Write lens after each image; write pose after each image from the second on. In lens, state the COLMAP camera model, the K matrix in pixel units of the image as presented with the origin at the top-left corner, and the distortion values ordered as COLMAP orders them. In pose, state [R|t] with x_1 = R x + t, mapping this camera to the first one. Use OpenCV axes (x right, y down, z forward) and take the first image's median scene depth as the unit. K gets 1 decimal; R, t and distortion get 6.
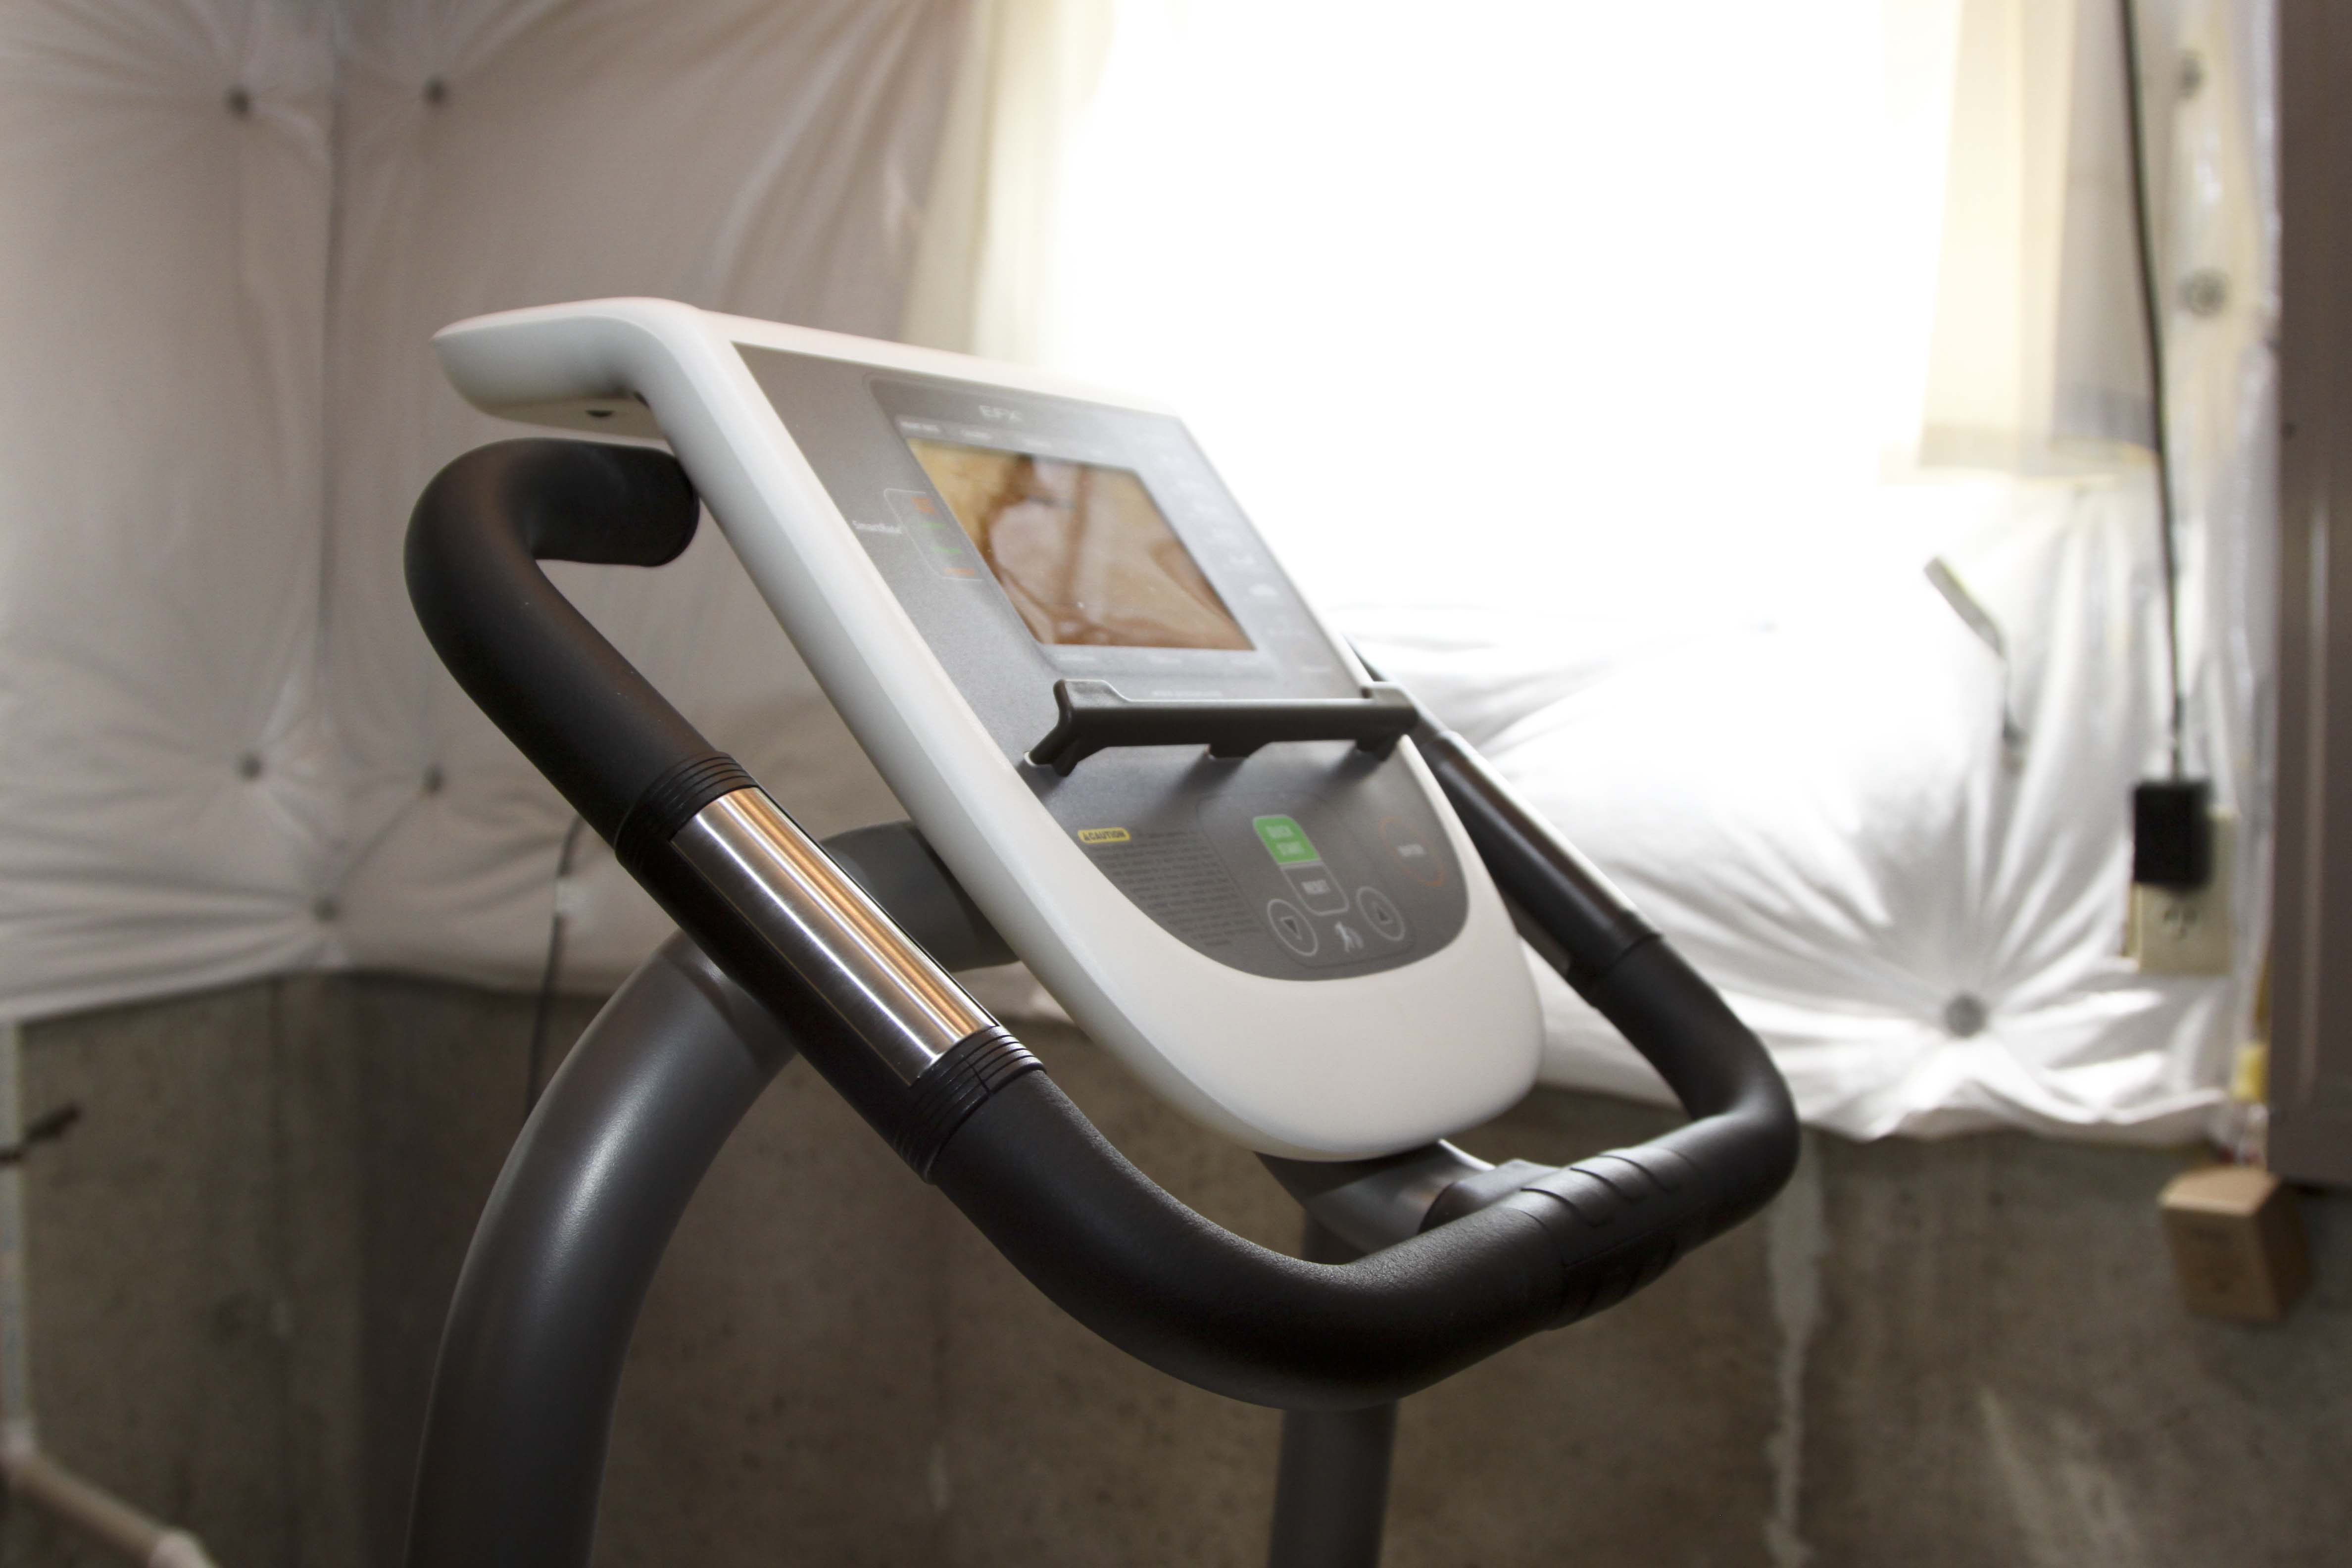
lens RADIAL K [[2503.9, 0, 1189.9], [0, 2503.9, 819.7], [0, 0, 1]] dist [-0.116818, 0.000000]
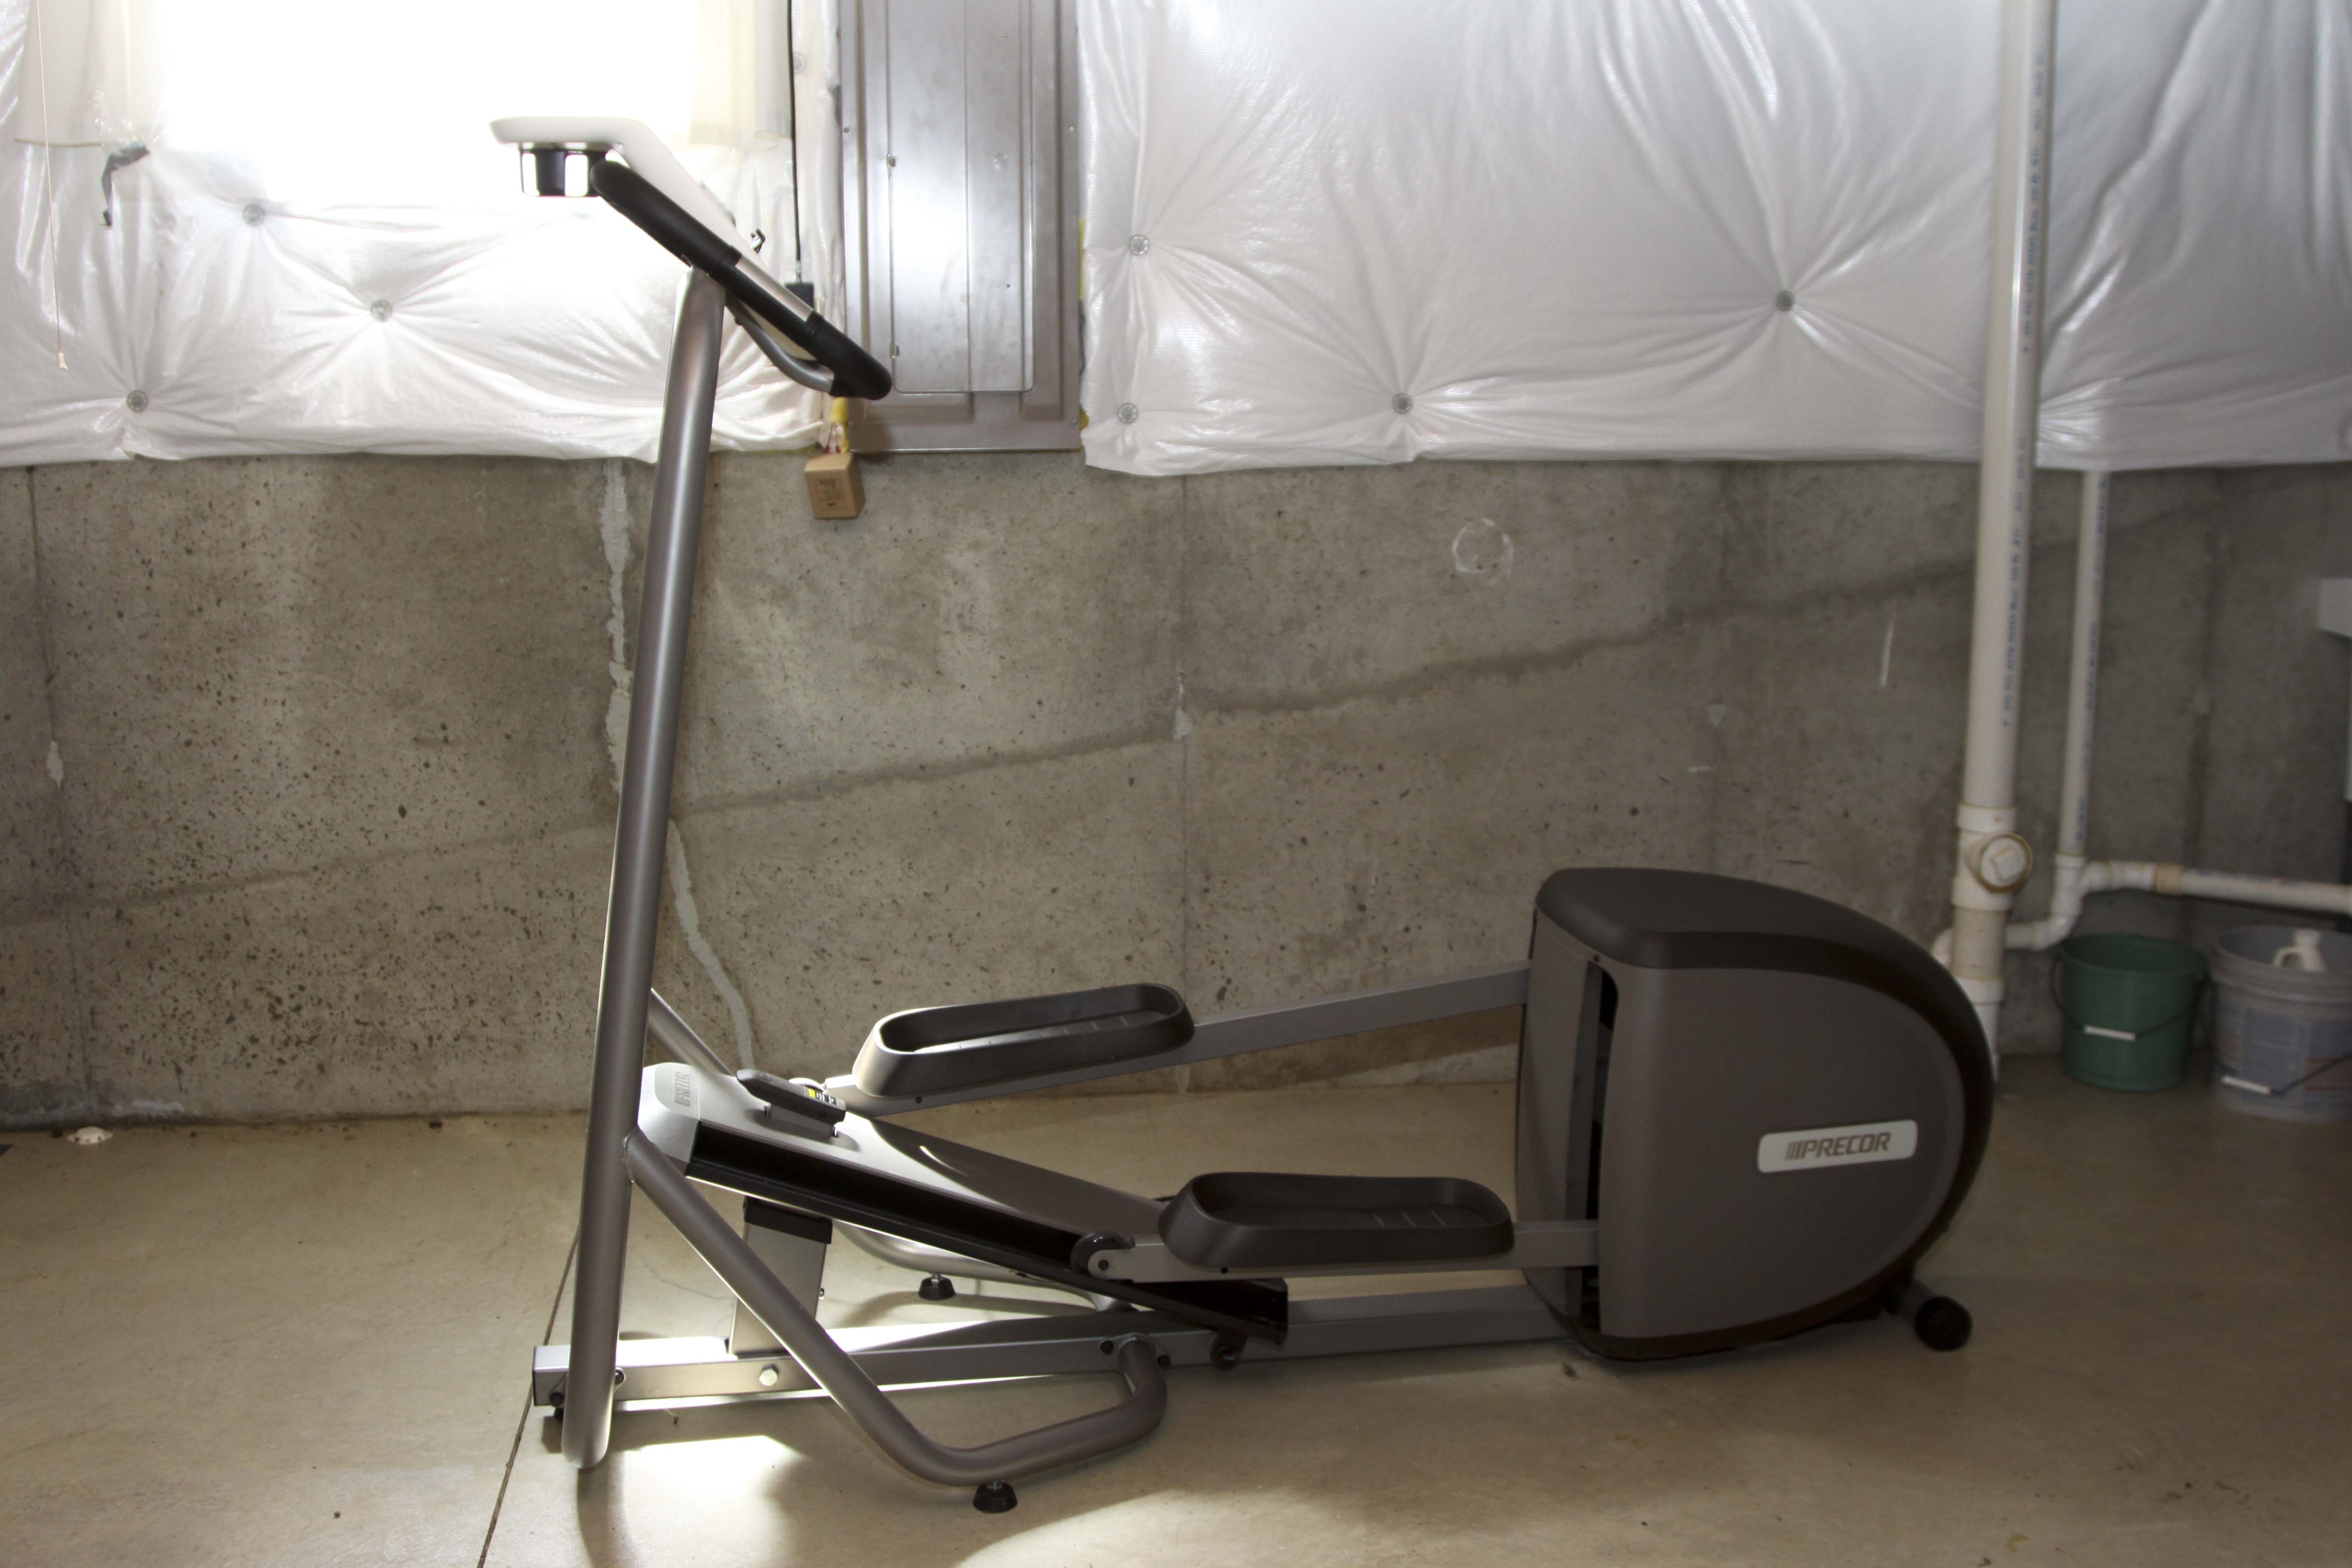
lens RADIAL K [[2503.9, 0, 1179.3], [0, 2503.9, 790.7], [0, 0, 1]] dist [-0.116818, 0.000000]
pose [[0.719097, -0.144333, 0.679756, -0.888950], [0.039532, 0.985105, 0.167348, 0.068227], [-0.693785, -0.093467, 0.714091, -0.846481]]
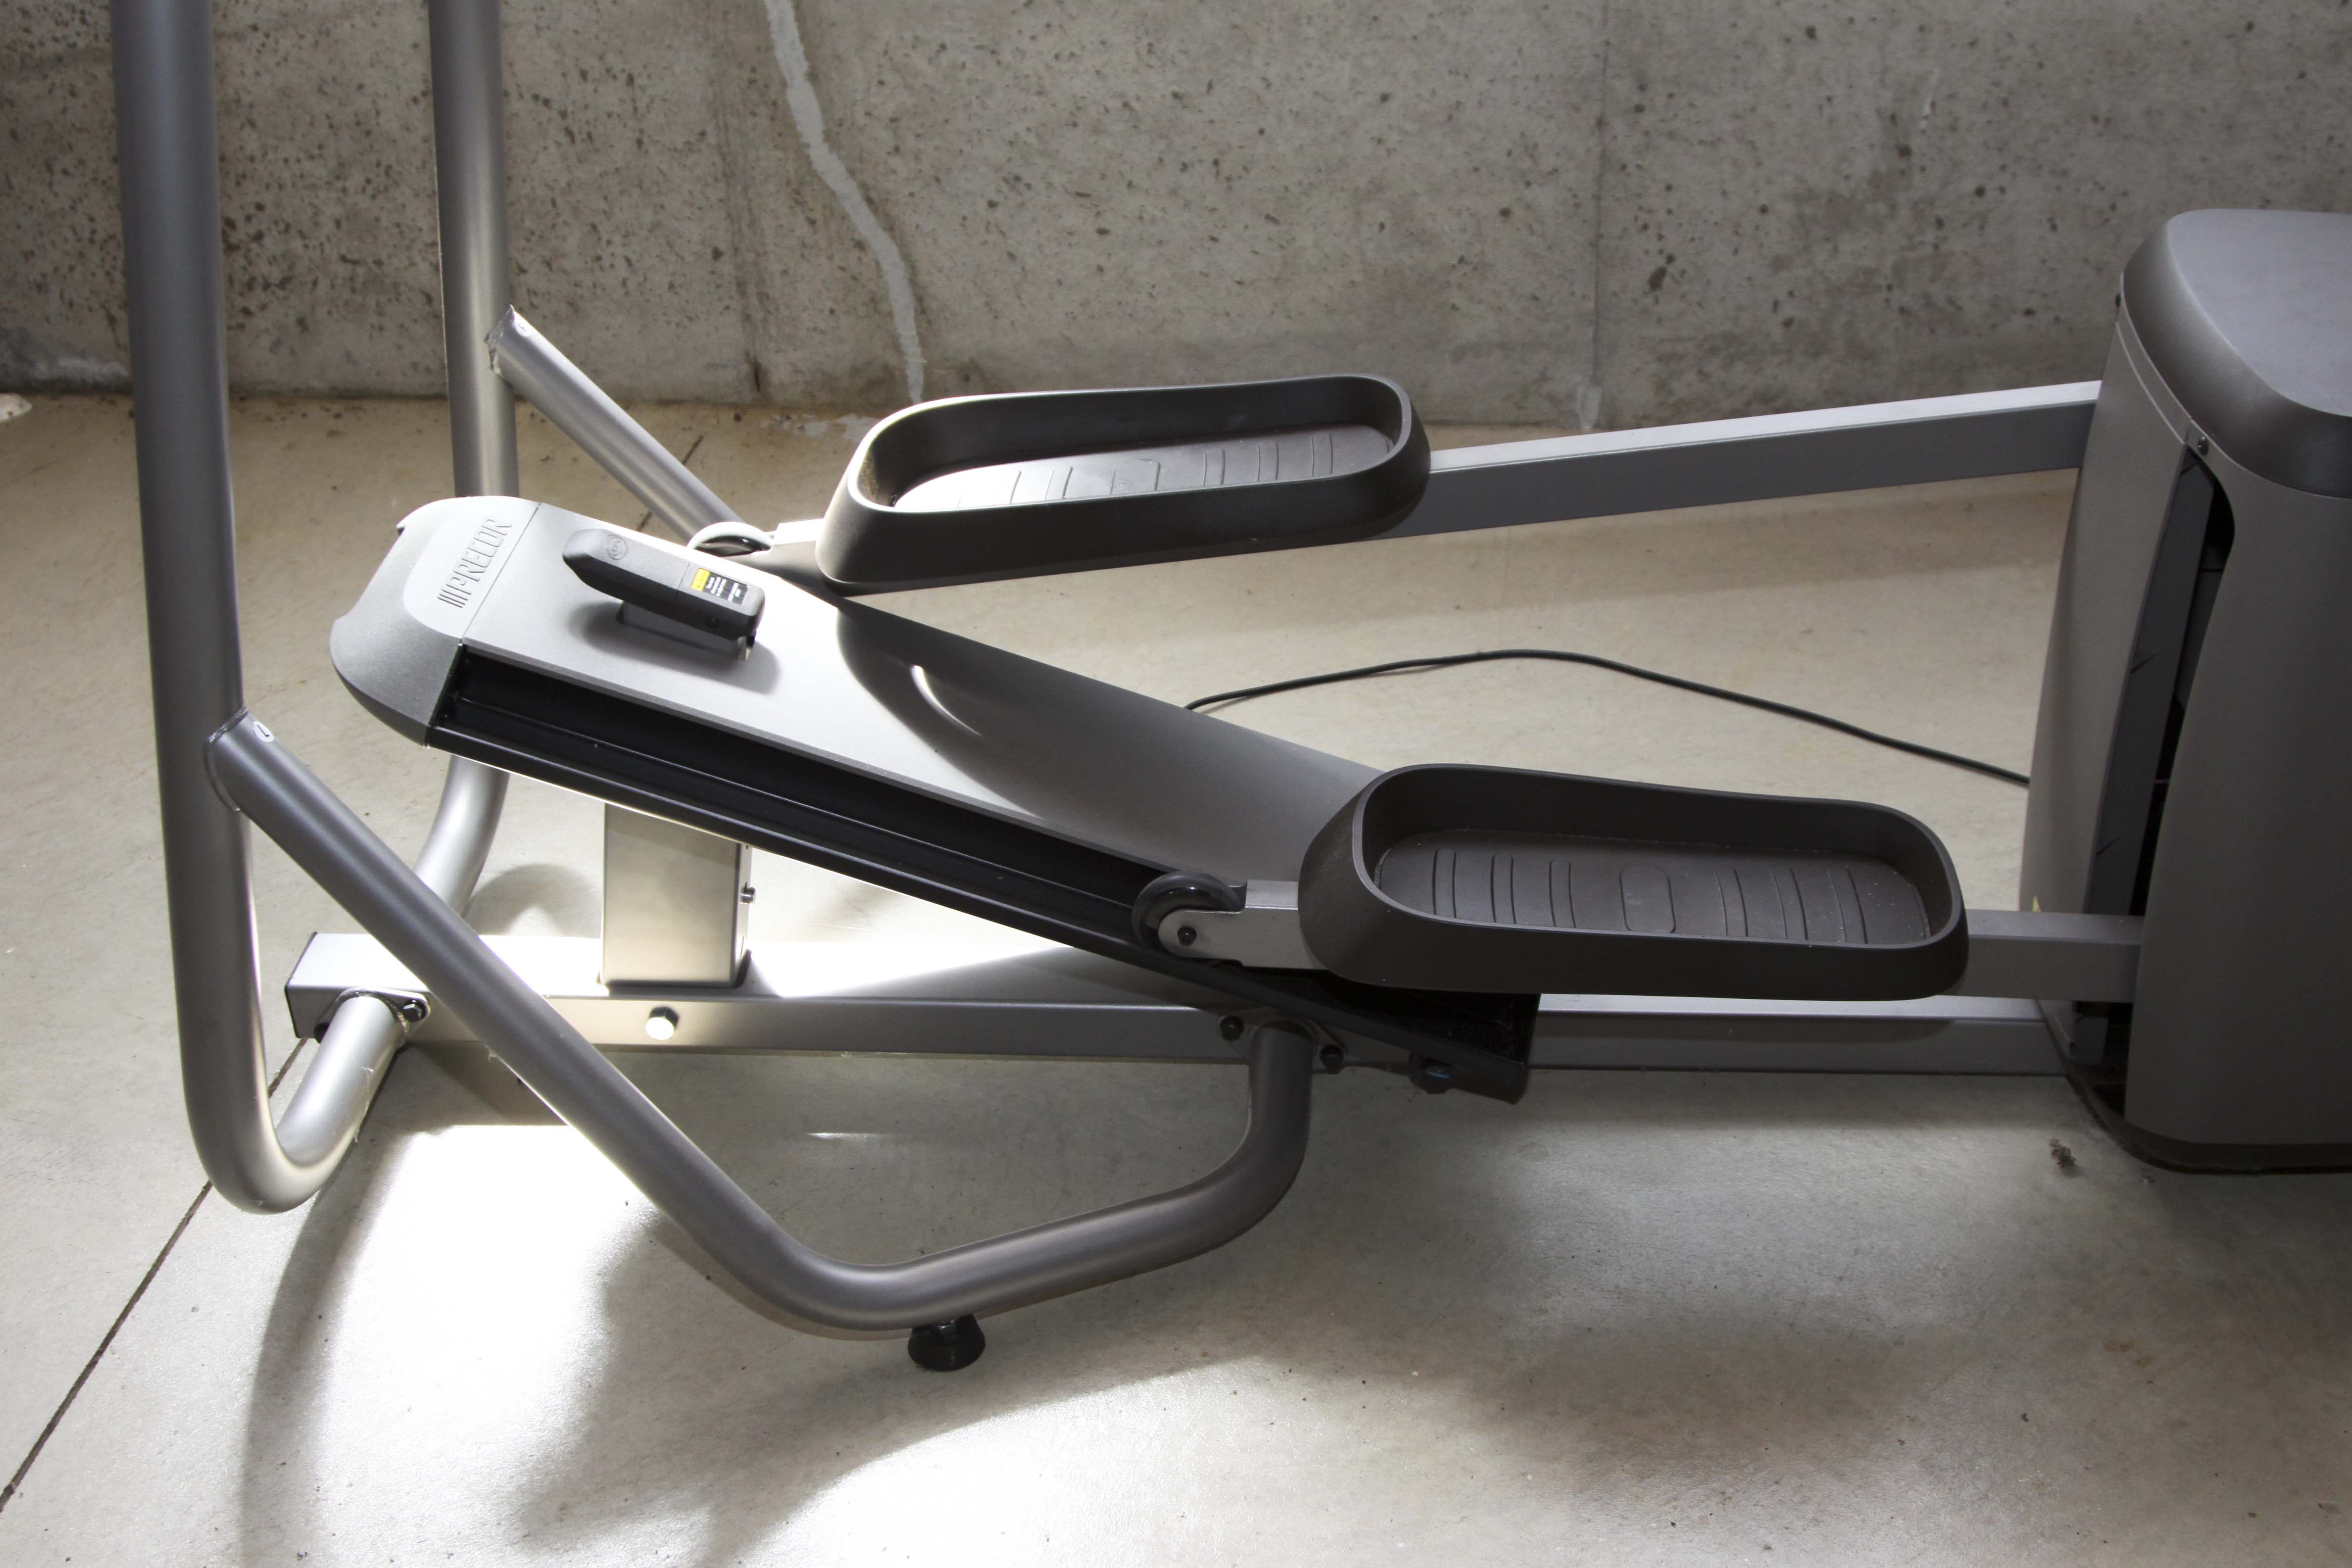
lens RADIAL K [[2781.6, 0, 1213.1], [0, 2781.6, 785.2], [0, 0, 1]] dist [-0.081235, 0.000000]
pose [[0.868801, -0.291030, 0.400607, -0.244416], [0.062544, 0.867062, 0.494259, 0.102447], [-0.491195, -0.404357, 0.771507, -0.437624]]
